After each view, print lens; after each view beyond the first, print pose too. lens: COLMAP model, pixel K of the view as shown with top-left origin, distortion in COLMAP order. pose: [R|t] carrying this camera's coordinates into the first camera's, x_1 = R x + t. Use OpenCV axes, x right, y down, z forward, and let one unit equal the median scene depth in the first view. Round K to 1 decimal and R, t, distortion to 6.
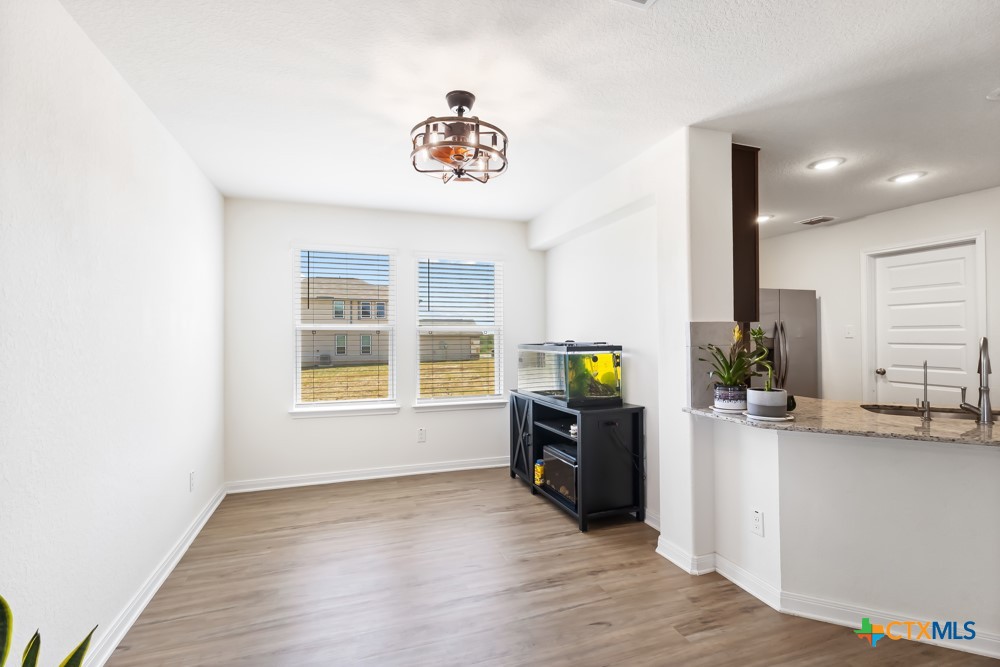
lens RADIAL K [[463.1, 0, 495.6], [0, 463.1, 335.2], [0, 0, 1]] dist [0.005364, 0.002114]
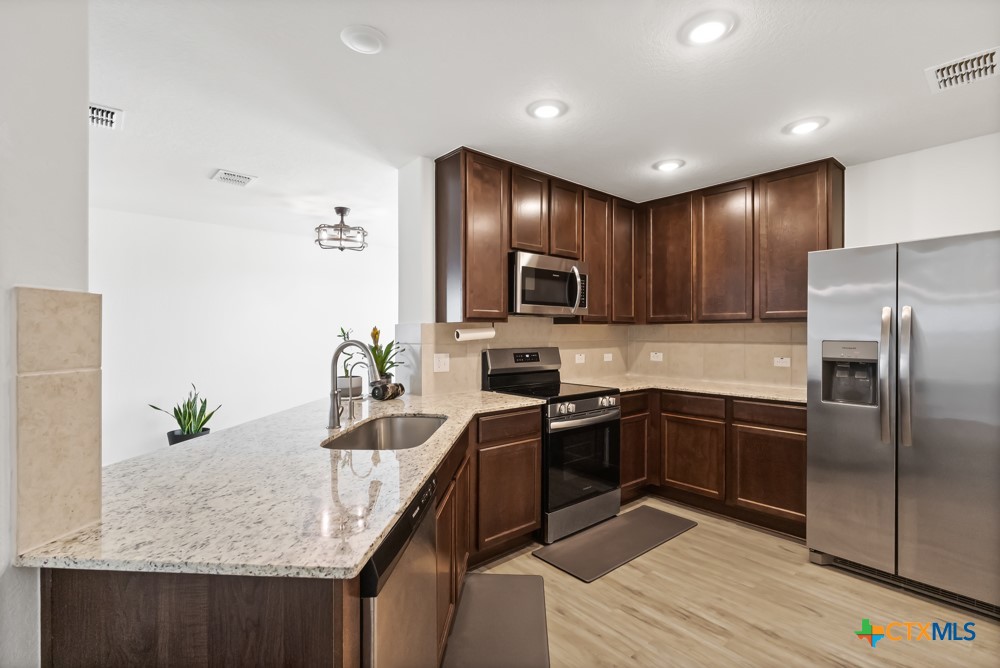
lens RADIAL K [[463.1, 0, 503.7], [0, 463.1, 331.5], [0, 0, 1]] dist [0.005364, 0.002114]
pose [[0.376479, 0.003473, -0.926419, 1.143407], [0.004478, 0.999974, 0.005569, -0.011496], [0.926414, -0.006245, 0.376454, 0.526426]]
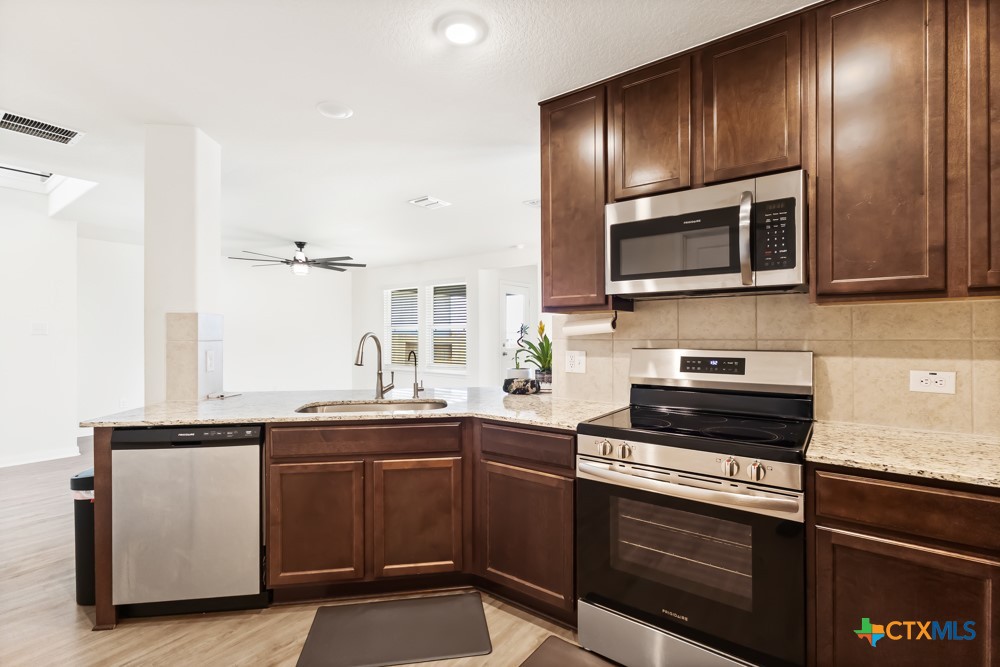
lens RADIAL K [[463.1, 0, 495.4], [0, 463.1, 330.5], [0, 0, 1]] dist [0.005364, 0.002114]
pose [[-0.827932, 0.006118, -0.560795, 0.316759], [0.013230, 0.999875, -0.008625, 0.033015], [0.560672, -0.014560, -0.827910, 2.366066]]
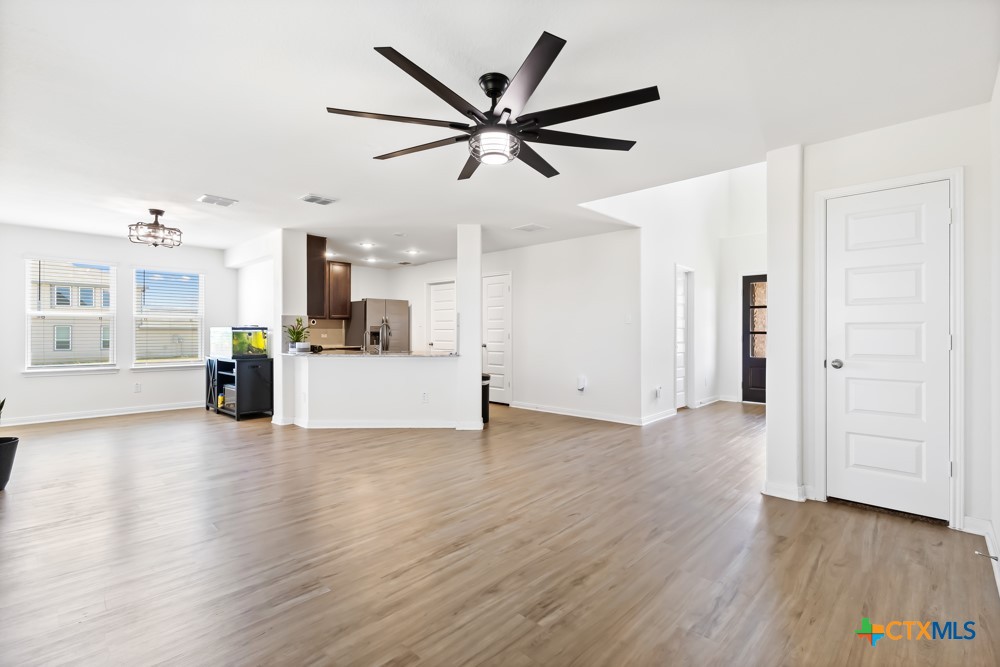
lens RADIAL K [[463.1, 0, 496.6], [0, 463.1, 329.4], [0, 0, 1]] dist [0.005364, 0.002114]
pose [[0.885955, 0.008079, 0.463701, 0.198541], [-0.007215, 0.999967, -0.003637, 0.027679], [-0.463715, -0.000123, 0.885984, -1.011468]]
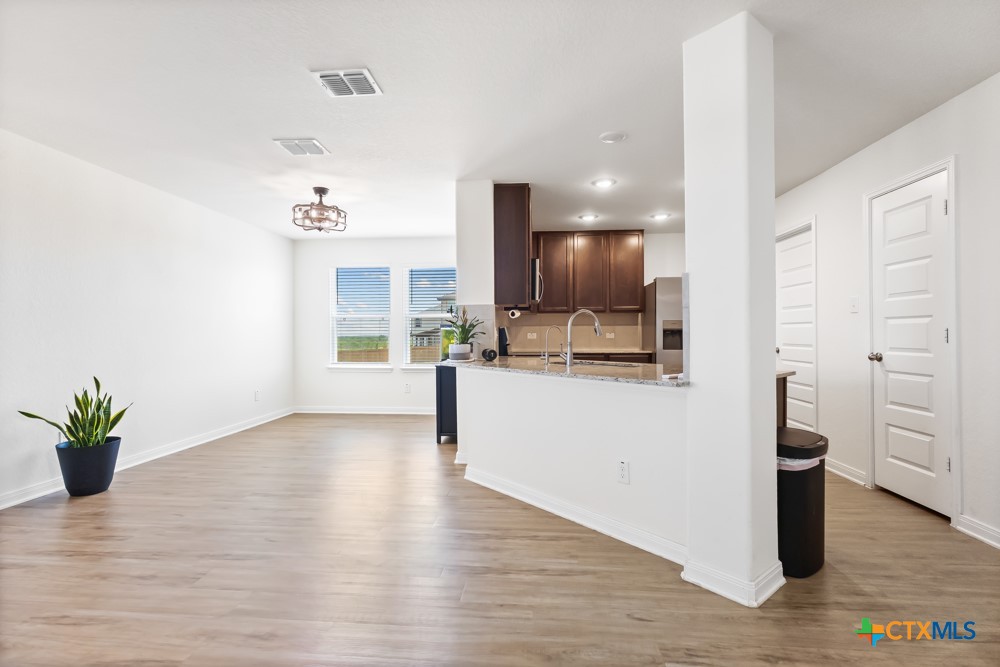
lens RADIAL K [[463.1, 0, 501.6], [0, 463.1, 332.5], [0, 0, 1]] dist [0.005364, 0.002114]
pose [[0.918094, 0.000987, -0.396362, 0.796804], [0.001661, 0.999979, 0.006339, 0.034976], [0.396360, -0.006479, 0.918072, -0.265172]]
